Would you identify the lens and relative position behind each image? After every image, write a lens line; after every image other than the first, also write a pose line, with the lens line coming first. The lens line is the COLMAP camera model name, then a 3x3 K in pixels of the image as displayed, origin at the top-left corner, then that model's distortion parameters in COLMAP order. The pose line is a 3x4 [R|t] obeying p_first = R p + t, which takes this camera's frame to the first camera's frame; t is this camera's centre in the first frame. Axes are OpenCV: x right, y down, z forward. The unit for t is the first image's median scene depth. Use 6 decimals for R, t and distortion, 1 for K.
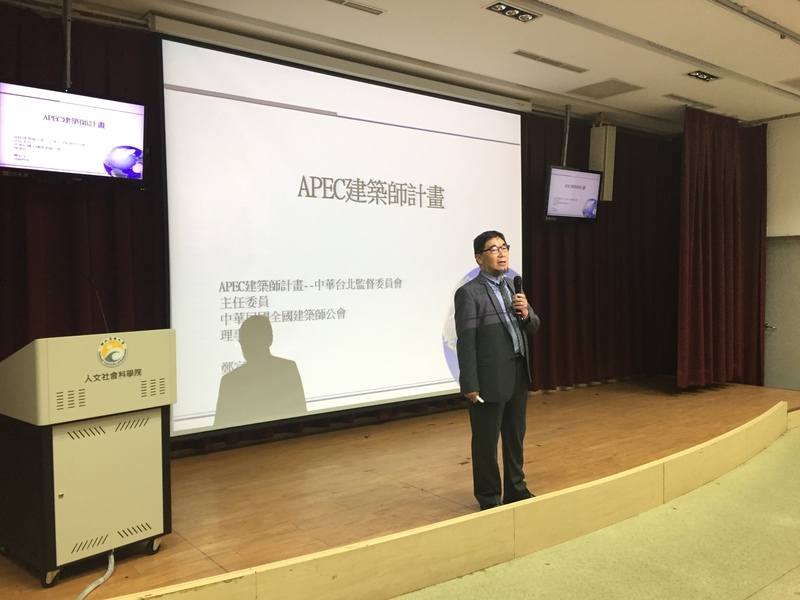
lens RADIAL K [[679.7, 0, 400.2], [0, 679.7, 300.4], [0, 0, 1]] dist [0.080450, -0.103847]
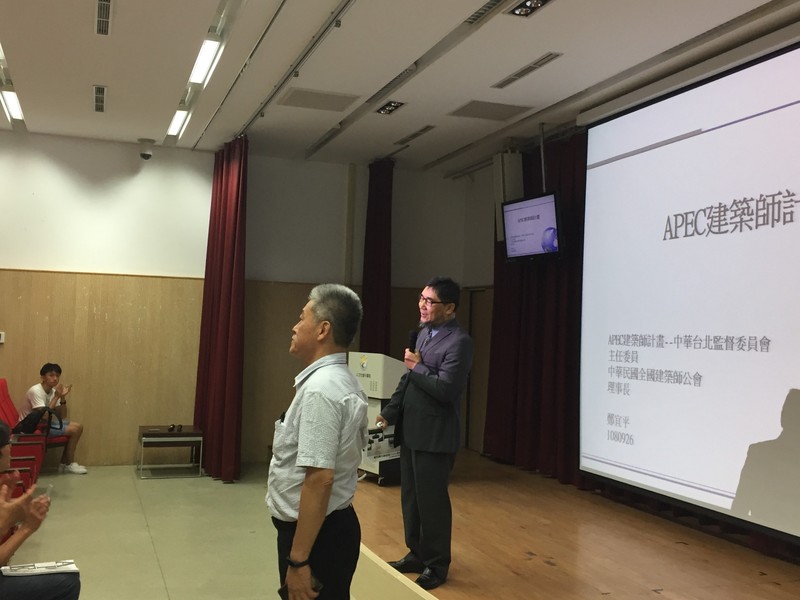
lens RADIAL K [[888.1, 0, 403.0], [0, 888.1, 299.9], [0, 0, 1]] dist [0.054939, 0.000000]
pose [[-0.324671, -0.034847, -0.945185, 1.011571], [-0.061076, 0.998008, -0.015815, -0.035696], [0.943853, 0.052593, -0.326153, 1.025131]]
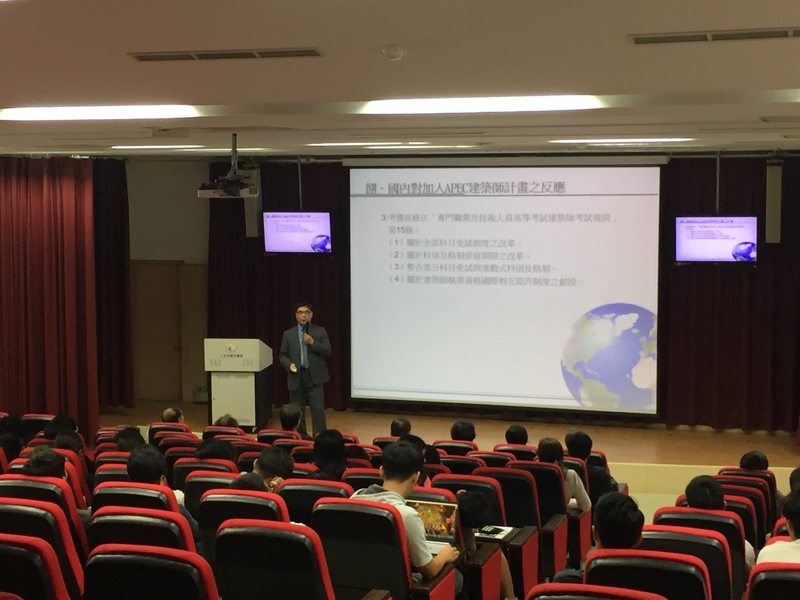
lens RADIAL K [[1302.7, 0, 403.8], [0, 1302.7, 302.3], [0, 0, 1]] dist [0.038544, 0.000000]
pose [[0.550010, 0.085961, -0.830722, 2.097337], [-0.029862, 0.996077, 0.083301, -0.271693], [0.834624, -0.021009, 0.550420, -0.591510]]
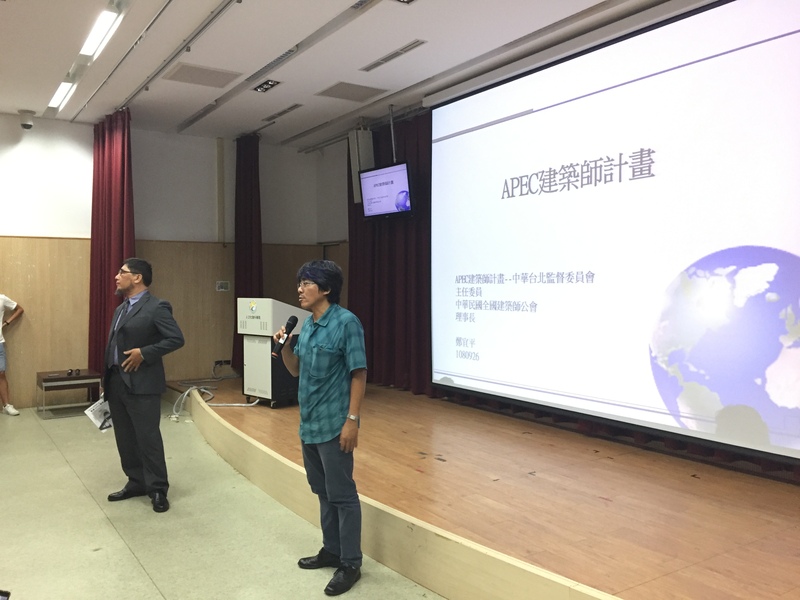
lens RADIAL K [[679.7, 0, 402.6], [0, 679.7, 300.2], [0, 0, 1]] dist [0.080450, -0.103847]
pose [[-0.080872, 0.035162, -0.996104, 0.947476], [-0.029222, 0.998864, 0.037632, -0.023481], [0.996296, 0.032152, -0.079753, 0.899808]]
